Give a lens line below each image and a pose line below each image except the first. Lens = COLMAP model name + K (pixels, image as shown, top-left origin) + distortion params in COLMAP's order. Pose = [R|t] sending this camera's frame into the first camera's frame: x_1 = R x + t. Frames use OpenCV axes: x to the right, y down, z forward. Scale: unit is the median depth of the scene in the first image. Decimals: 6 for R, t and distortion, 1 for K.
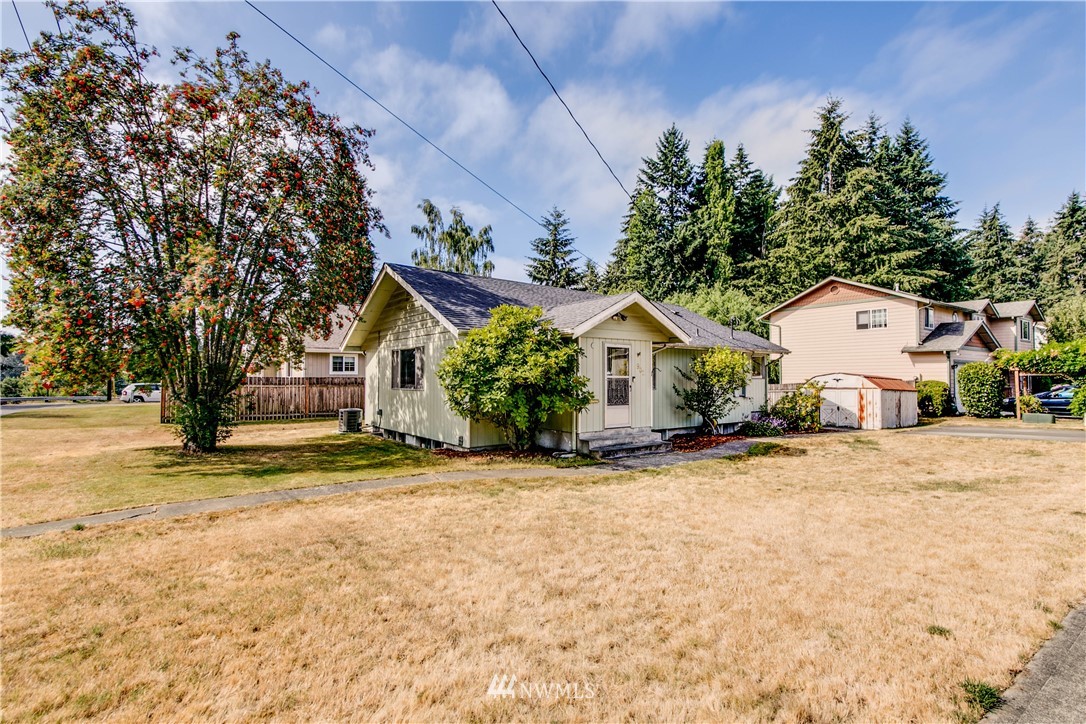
lens RADIAL K [[505.2, 0, 541.5], [0, 505.2, 382.2], [0, 0, 1]] dist [0.031236, -0.000075]
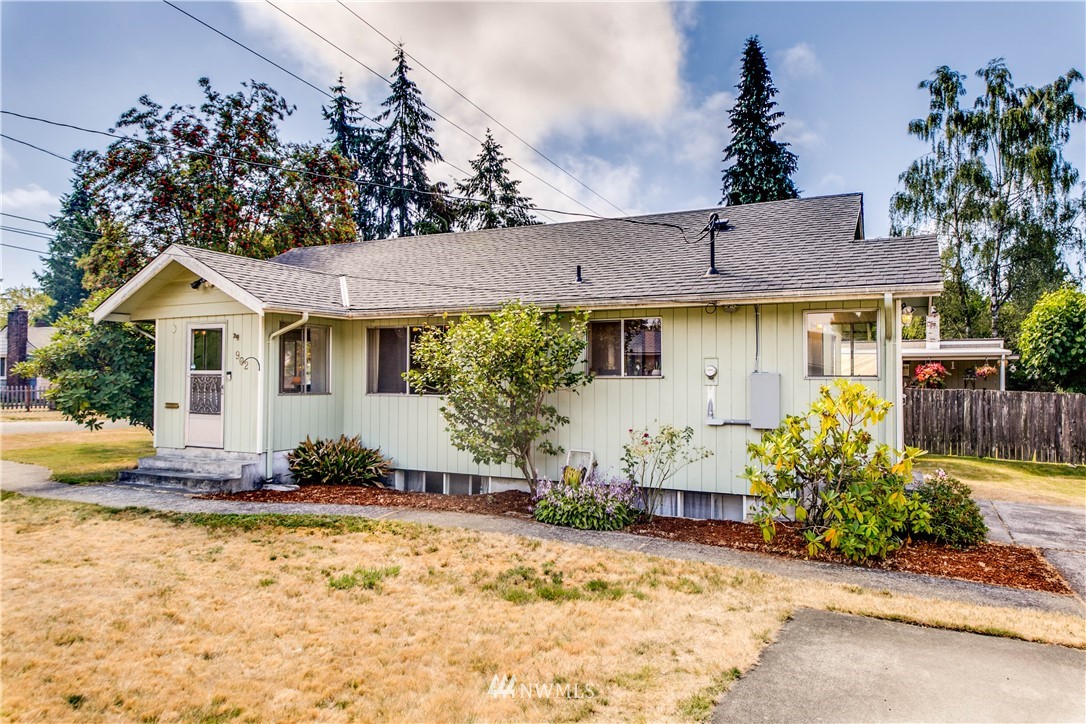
lens RADIAL K [[717.2, 0, 543.0], [0, 717.2, 362.0], [0, 0, 1]] dist [0.043370, 0.001007]
pose [[0.421517, -0.028839, -0.906362, 0.291435], [-0.006315, 0.999377, -0.034735, 0.001451], [0.906799, 0.020365, 0.421072, 0.237590]]
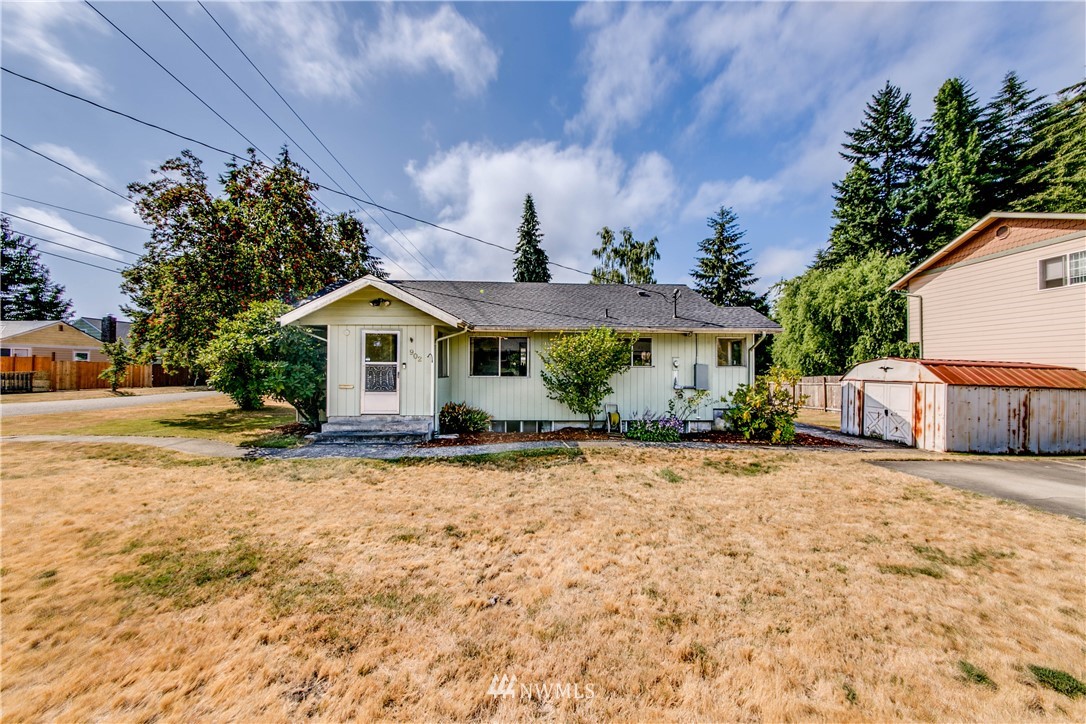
lens RADIAL K [[374.7, 0, 544.1], [0, 374.7, 380.5], [0, 0, 1]] dist [-0.017067, 0.000021]
pose [[0.797426, 0.022262, -0.603006, 0.205735], [-0.006956, 0.999592, 0.027704, 0.000218], [0.603377, -0.017897, 0.797255, 0.143273]]
